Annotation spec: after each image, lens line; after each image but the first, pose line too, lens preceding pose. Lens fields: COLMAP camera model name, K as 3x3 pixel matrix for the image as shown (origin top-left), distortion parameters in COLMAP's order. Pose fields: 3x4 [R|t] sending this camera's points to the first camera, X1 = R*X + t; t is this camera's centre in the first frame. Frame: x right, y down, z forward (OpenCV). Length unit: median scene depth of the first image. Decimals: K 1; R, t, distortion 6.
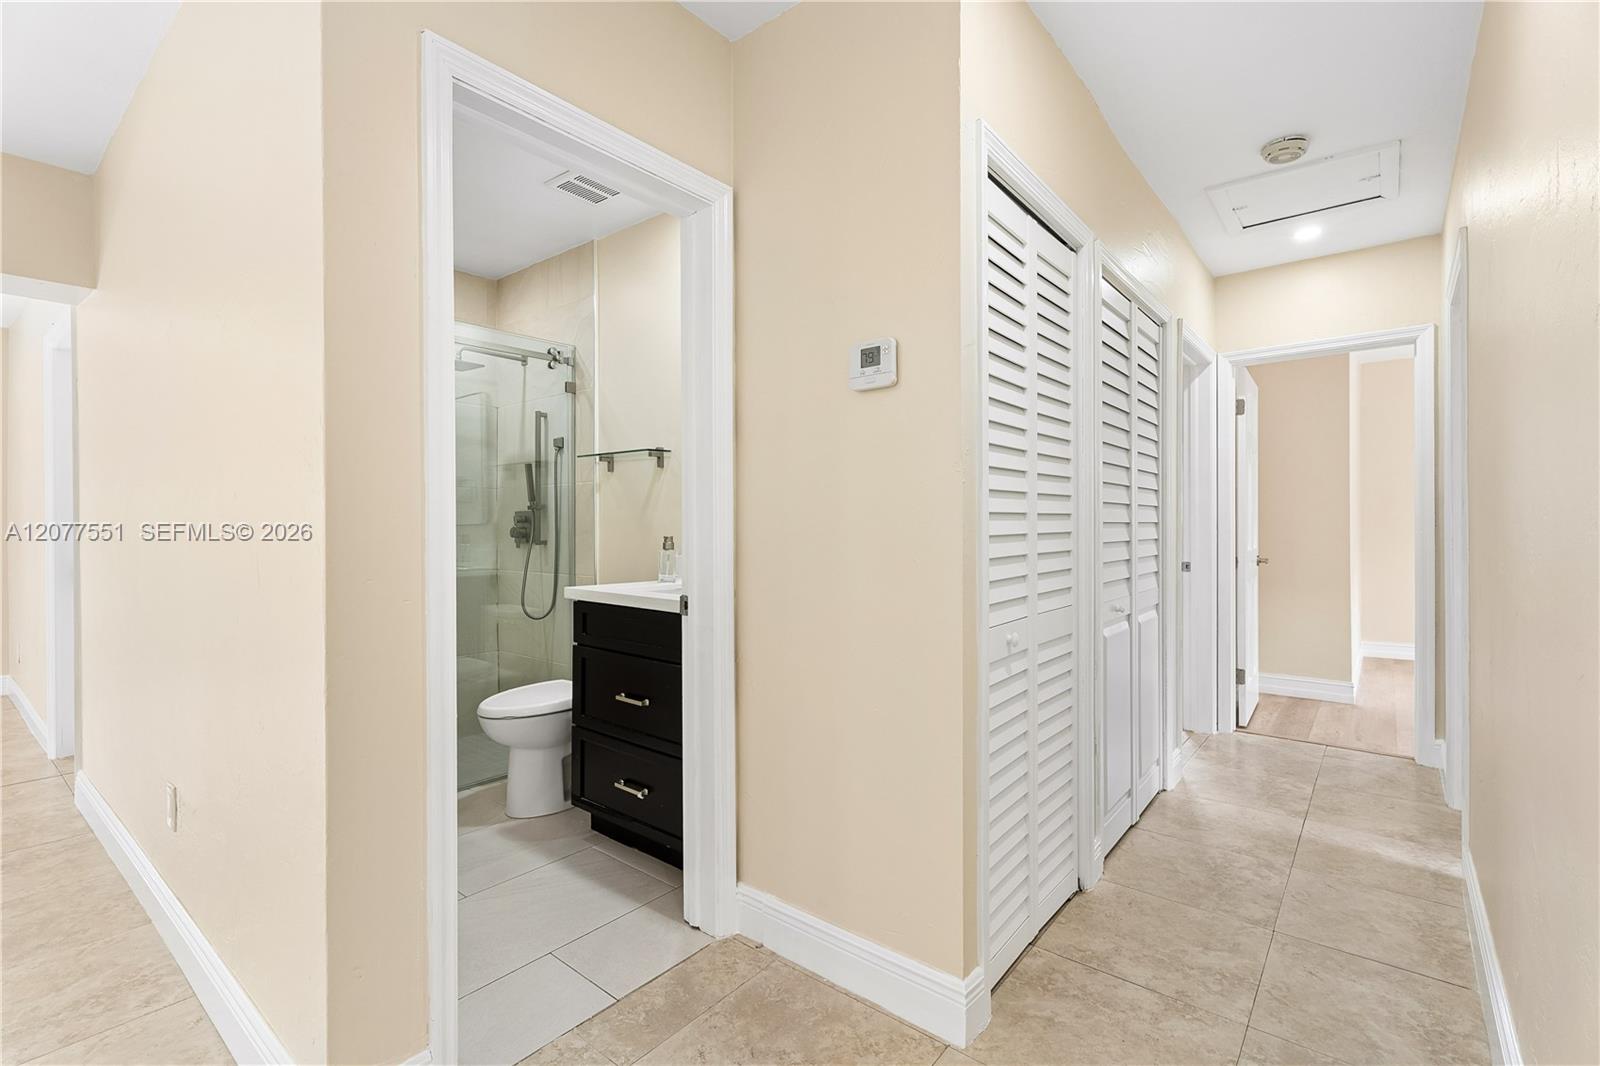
lens RADIAL K [[727.4, 0, 789.7], [0, 727.4, 526.4], [0, 0, 1]] dist [0.000729, -0.003183]
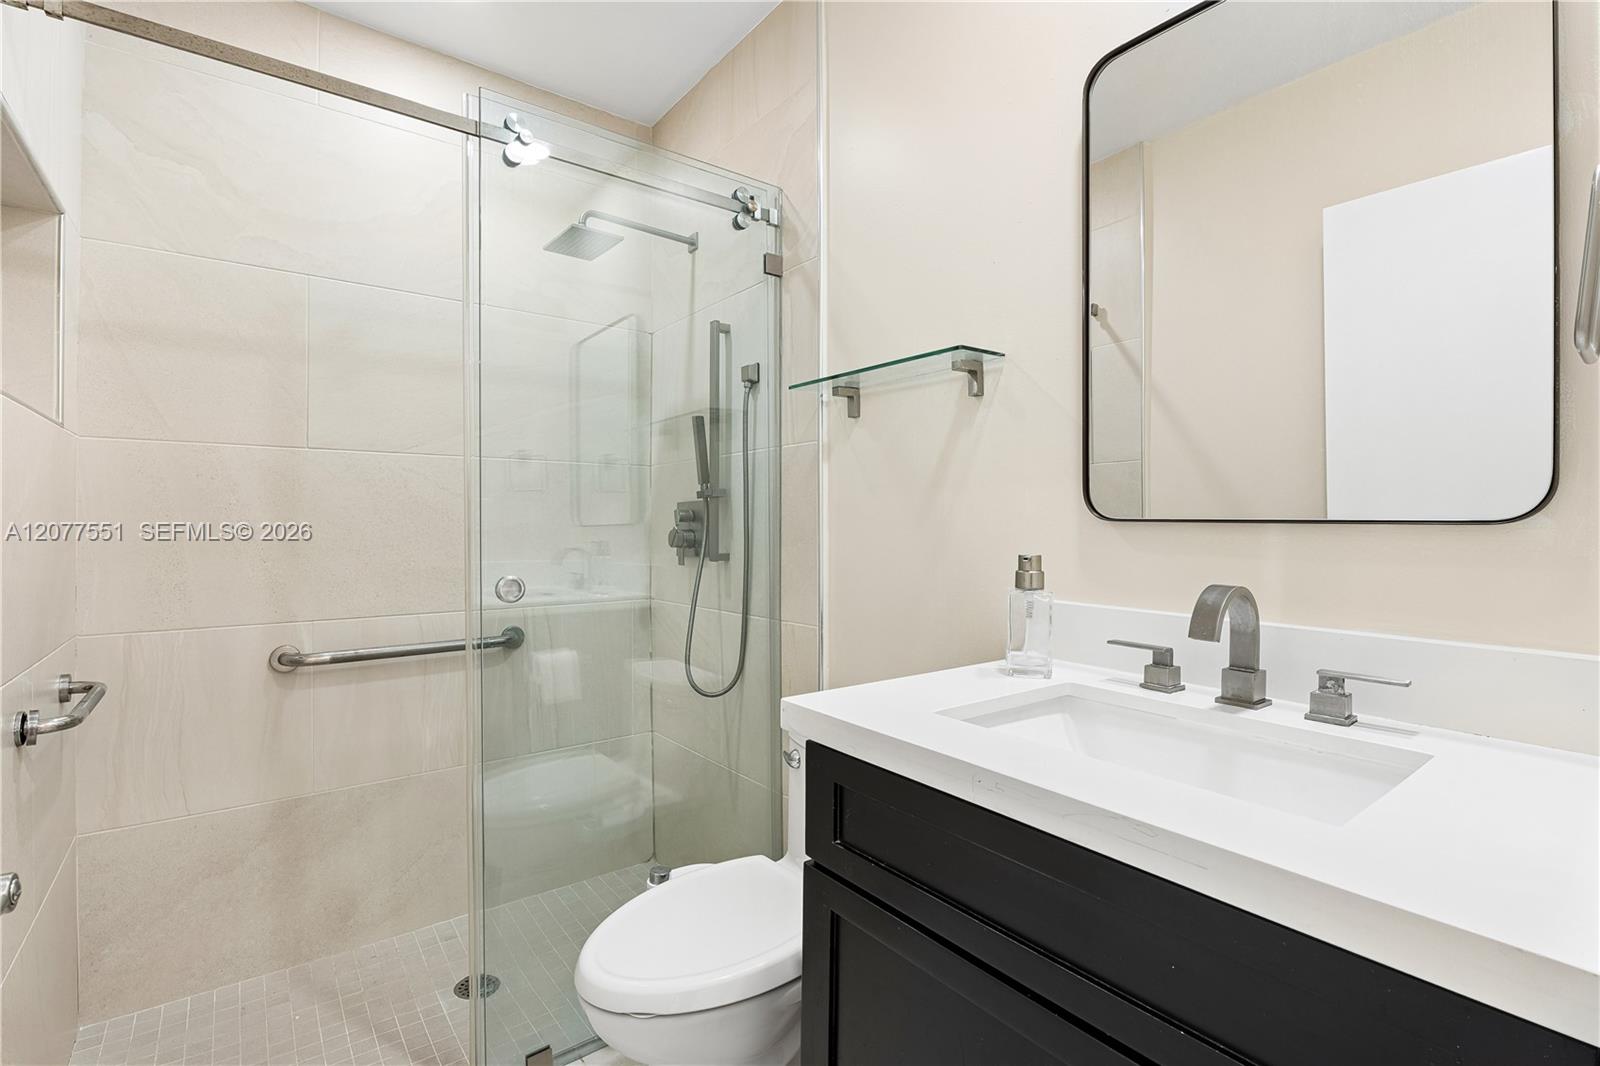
lens RADIAL K [[727.4, 0, 800.6], [0, 727.4, 529.8], [0, 0, 1]] dist [0.000729, -0.003183]
pose [[0.975857, 0.003998, -0.218374, -0.159650], [-0.003681, 0.999991, 0.001860, 0.000253], [0.218379, -0.001011, 0.975863, 0.470285]]
